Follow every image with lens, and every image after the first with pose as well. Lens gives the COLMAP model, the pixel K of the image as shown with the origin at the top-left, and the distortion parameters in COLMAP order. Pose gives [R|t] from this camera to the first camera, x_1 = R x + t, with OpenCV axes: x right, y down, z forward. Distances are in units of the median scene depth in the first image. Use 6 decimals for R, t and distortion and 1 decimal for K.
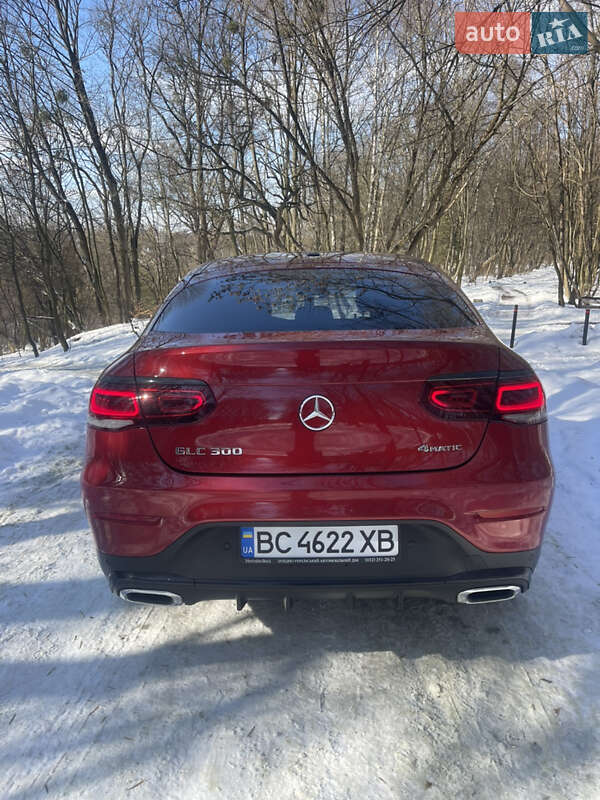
lens RADIAL K [[614.5, 0, 300.0], [0, 614.5, 400.0], [0, 0, 1]] dist [0.073898, -0.109610]
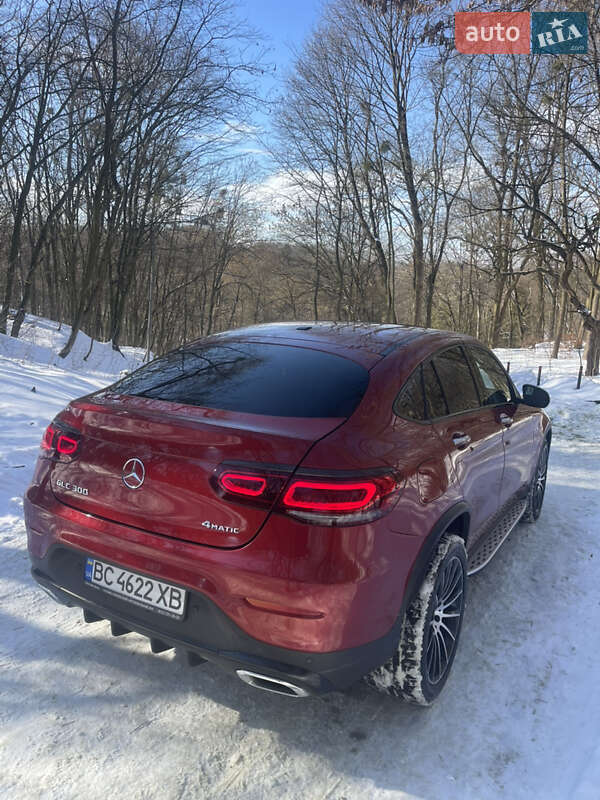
lens RADIAL K [[619.6, 0, 301.5], [0, 619.6, 395.9], [0, 0, 1]] dist [0.076967, -0.109728]
pose [[0.866235, 0.134503, -0.481192, 0.826607], [-0.162138, 0.986637, -0.016094, -0.151960], [0.472597, 0.091960, 0.876467, 0.085156]]
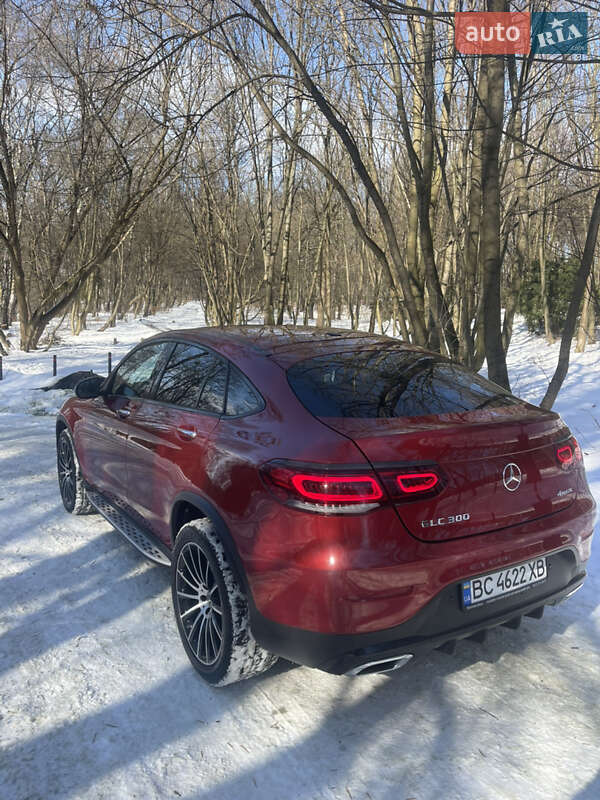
lens RADIAL K [[619.6, 0, 301.5], [0, 619.6, 395.9], [0, 0, 1]] dist [0.076967, -0.109728]
pose [[0.828909, -0.047852, 0.557334, -1.003286], [0.081761, 0.995999, -0.036085, -0.128651], [-0.553377, 0.075480, 0.829504, 0.148651]]
